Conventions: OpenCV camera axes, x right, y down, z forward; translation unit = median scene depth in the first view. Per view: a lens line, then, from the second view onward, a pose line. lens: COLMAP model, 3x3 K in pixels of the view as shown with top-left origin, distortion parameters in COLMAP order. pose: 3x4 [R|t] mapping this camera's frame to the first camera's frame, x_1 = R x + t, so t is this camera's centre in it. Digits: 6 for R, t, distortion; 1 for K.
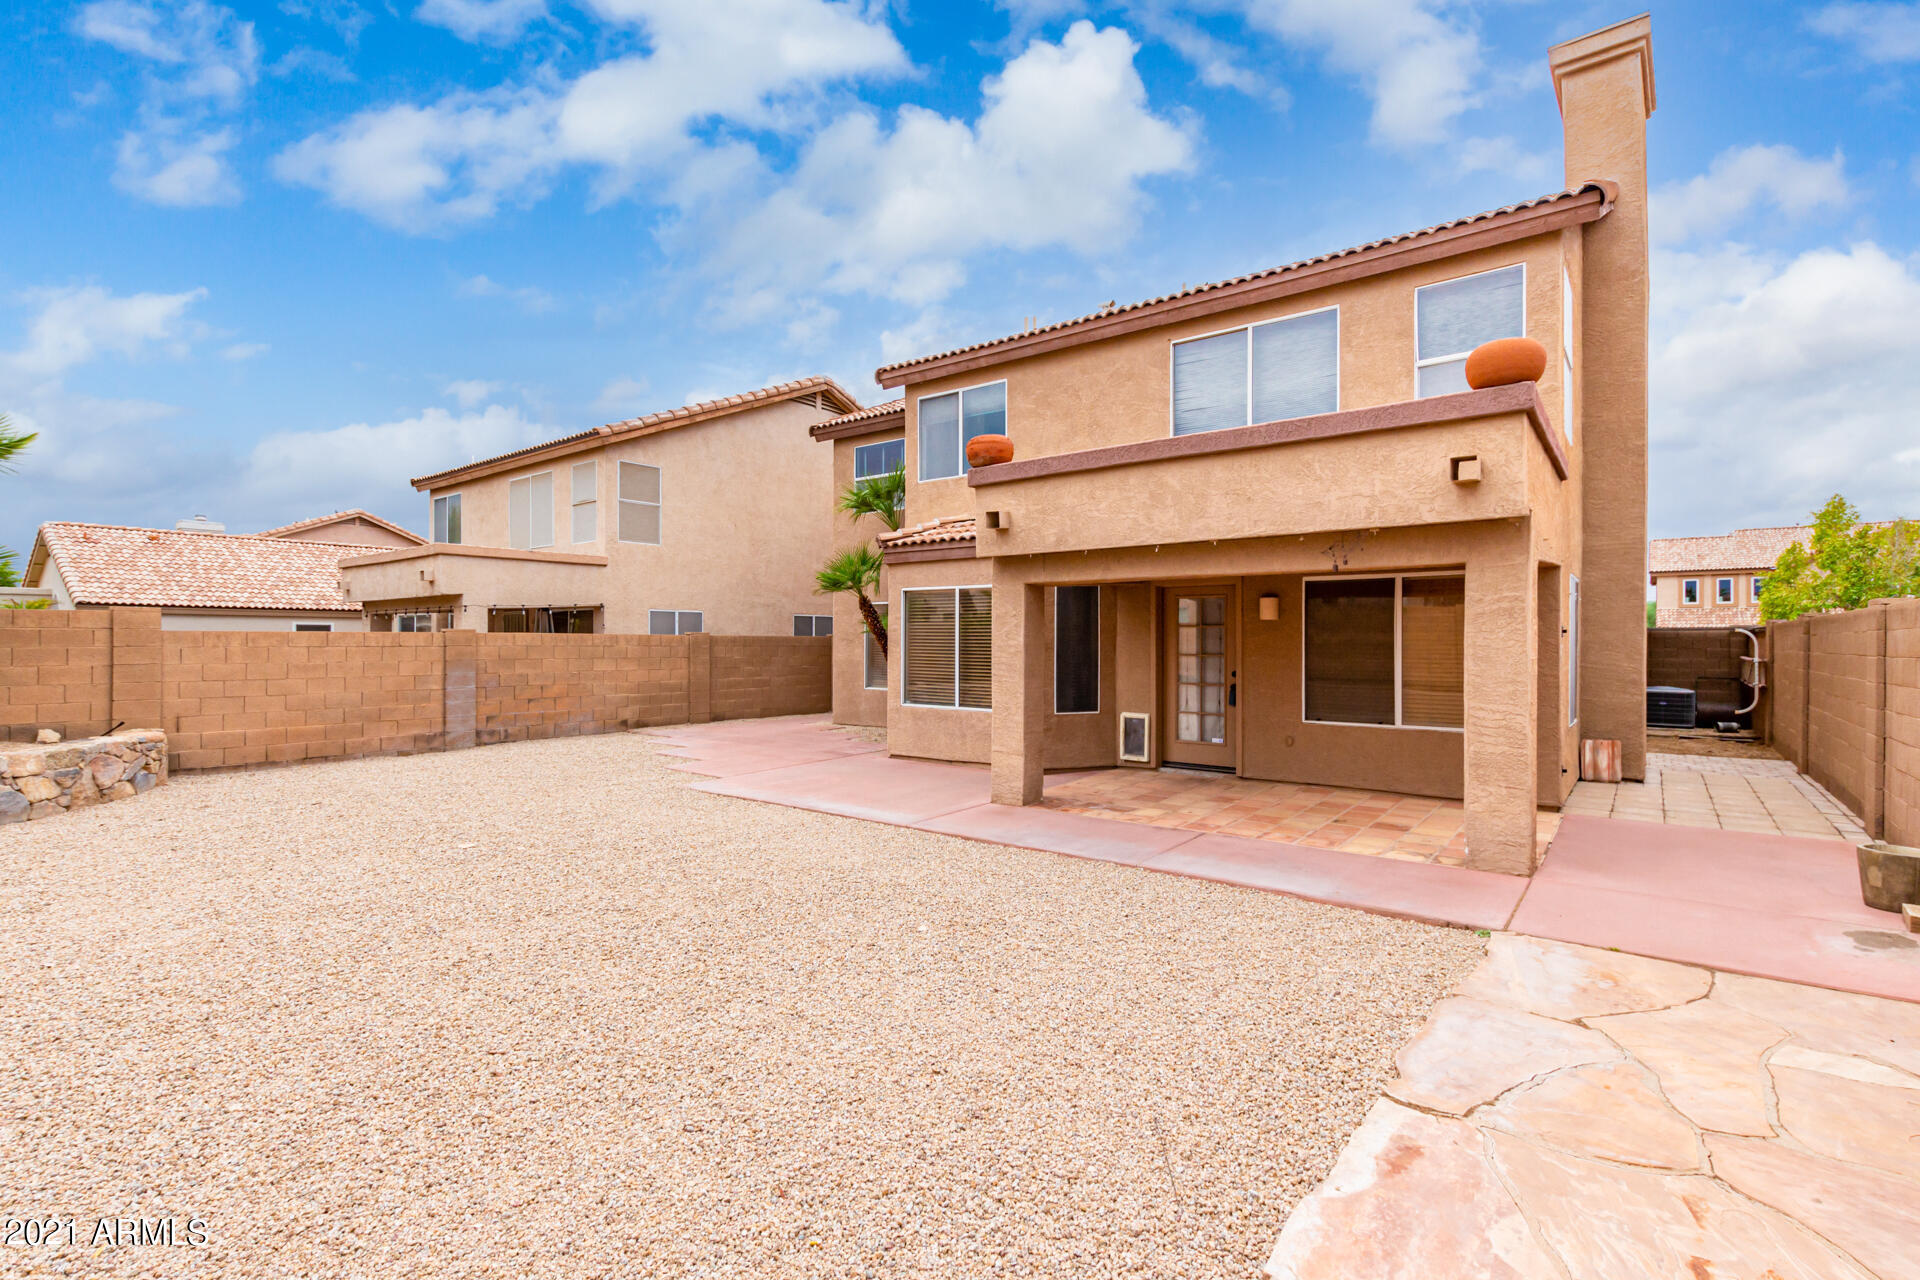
lens RADIAL K [[887.8, 0, 950.5], [0, 887.8, 643.6], [0, 0, 1]] dist [0.003004, -0.003695]
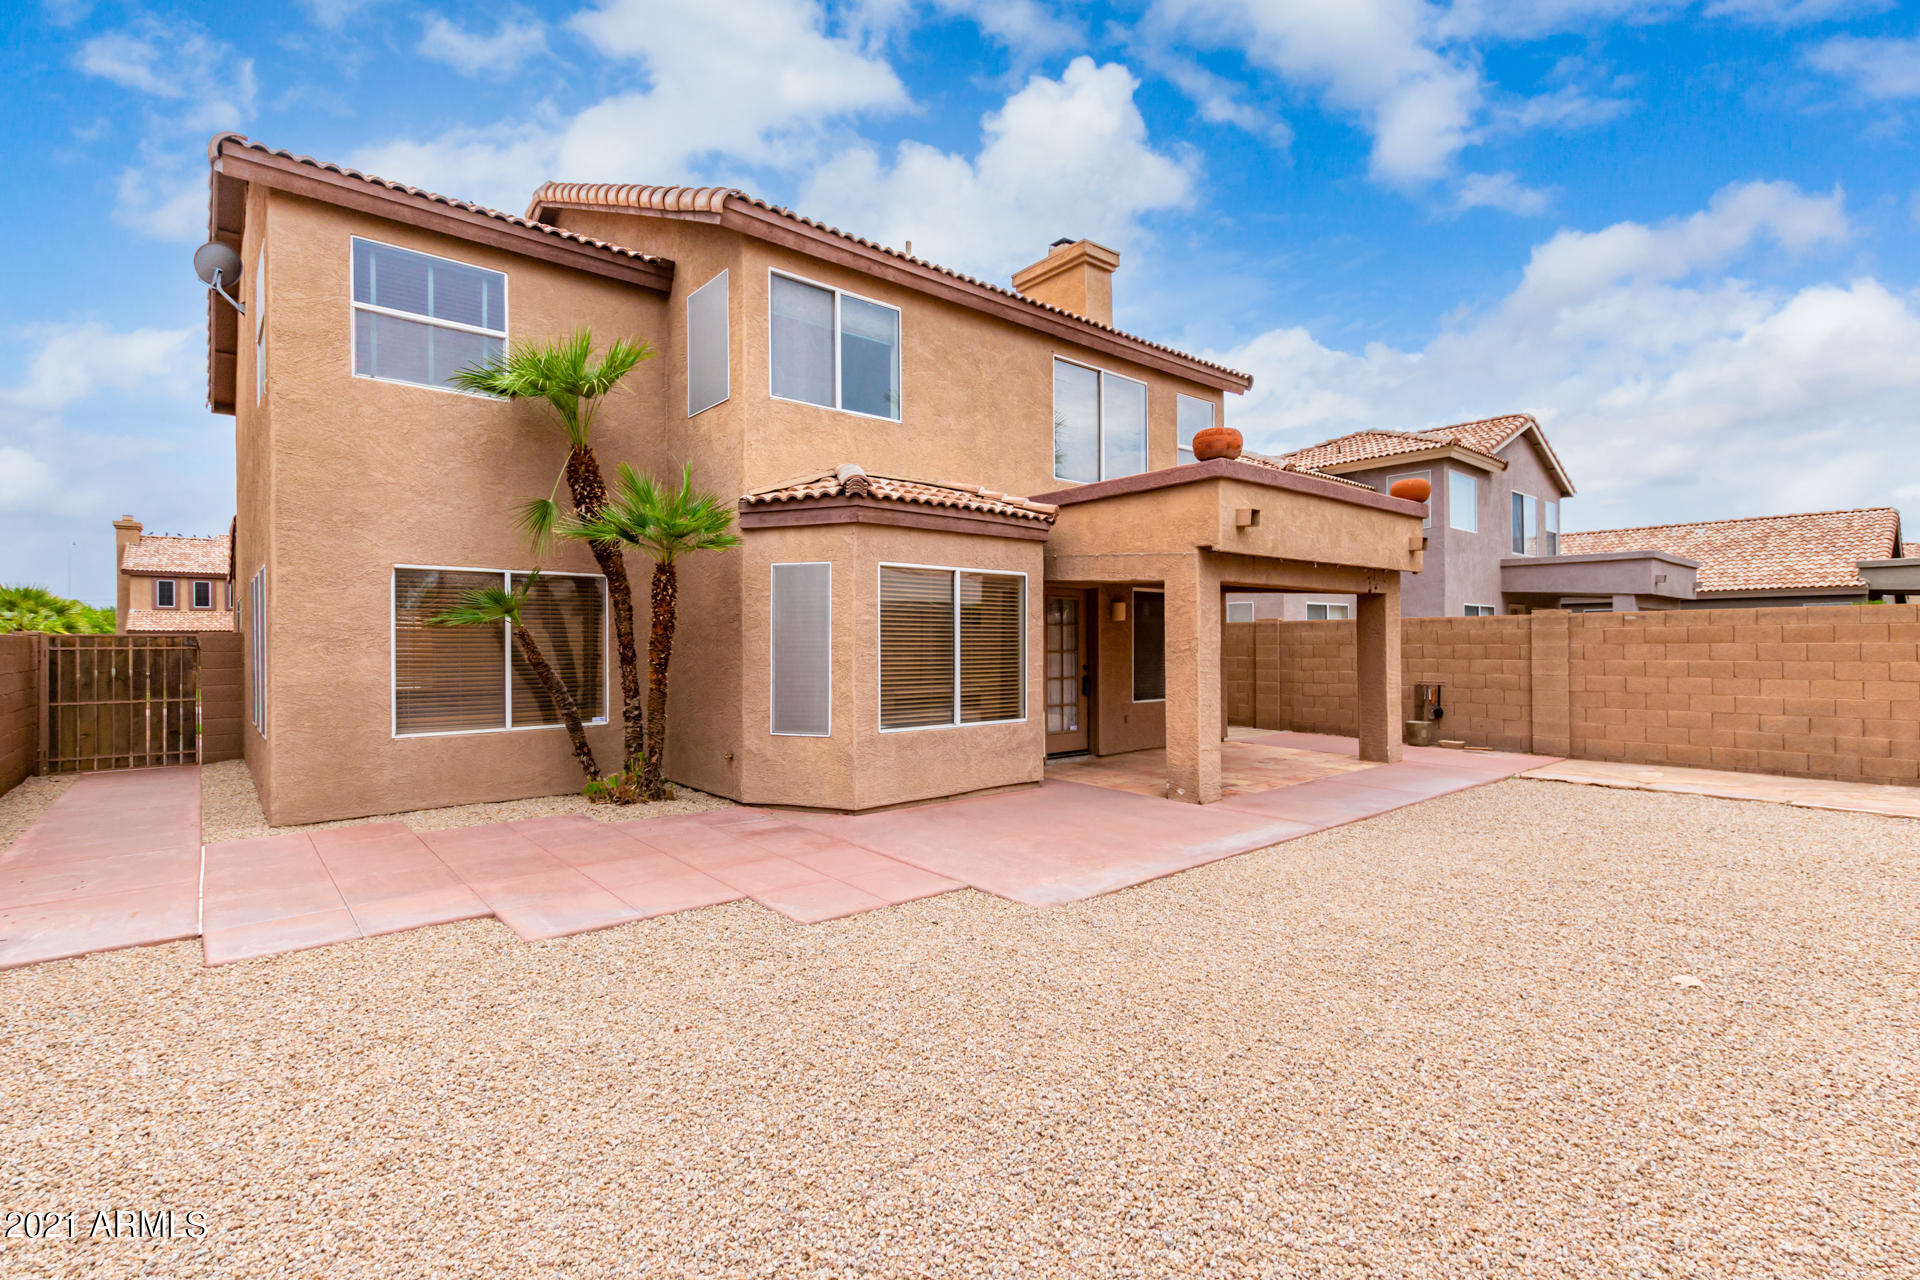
lens RADIAL K [[887.8, 0, 973.0], [0, 887.8, 640.6], [0, 0, 1]] dist [0.003004, -0.003695]
pose [[0.171291, -0.001056, 0.985220, -0.752708], [0.008015, 0.999968, -0.000322, -0.000834], [-0.985188, 0.007952, 0.171294, 0.856145]]
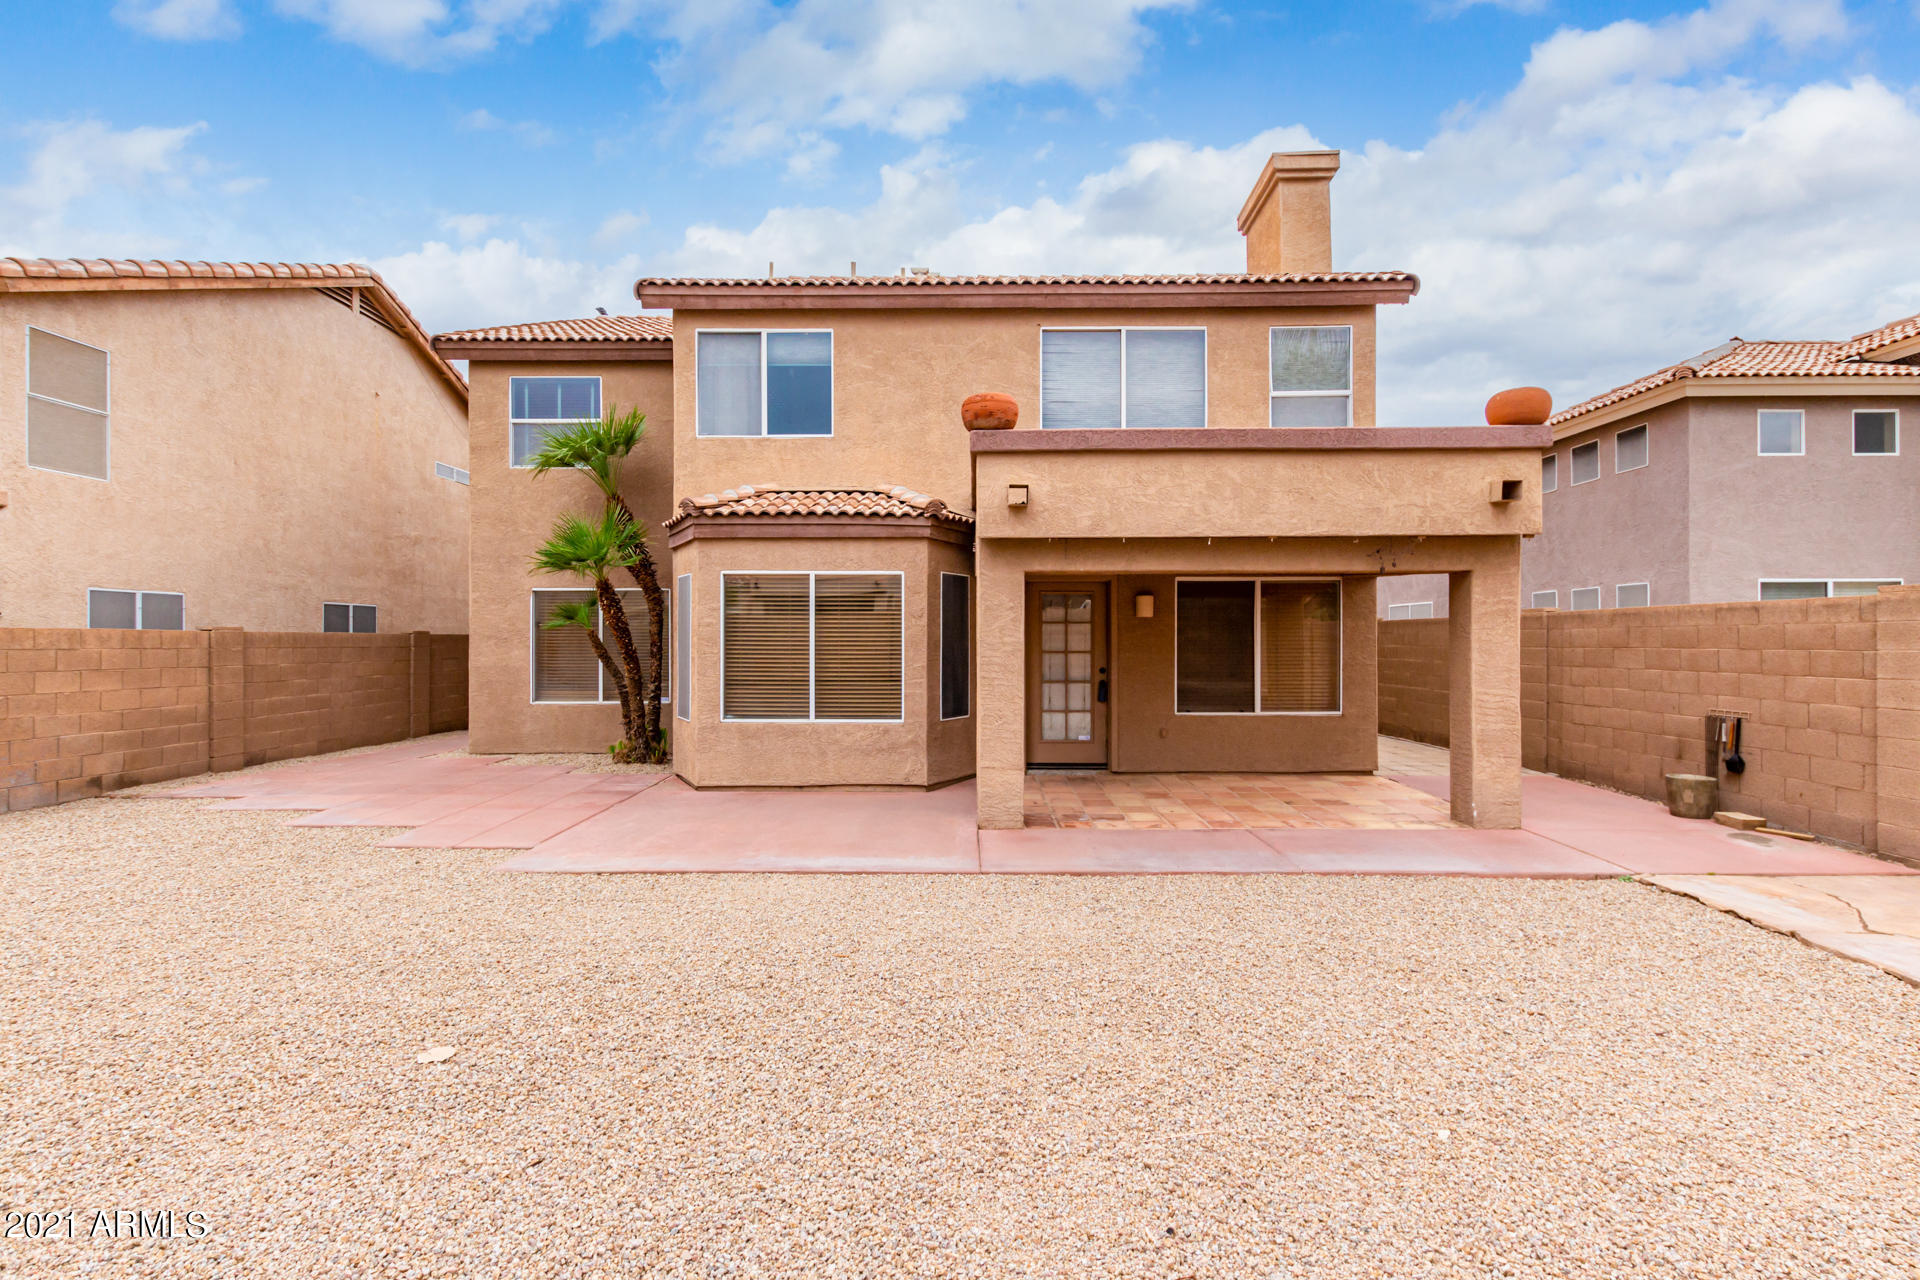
lens RADIAL K [[887.8, 0, 963.9], [0, 887.8, 641.7], [0, 0, 1]] dist [0.003004, -0.003695]
pose [[0.787375, -0.003853, 0.616462, -0.385213], [0.004485, 0.999990, 0.000522, 0.000189], [-0.616458, 0.002354, 0.787384, 0.274120]]
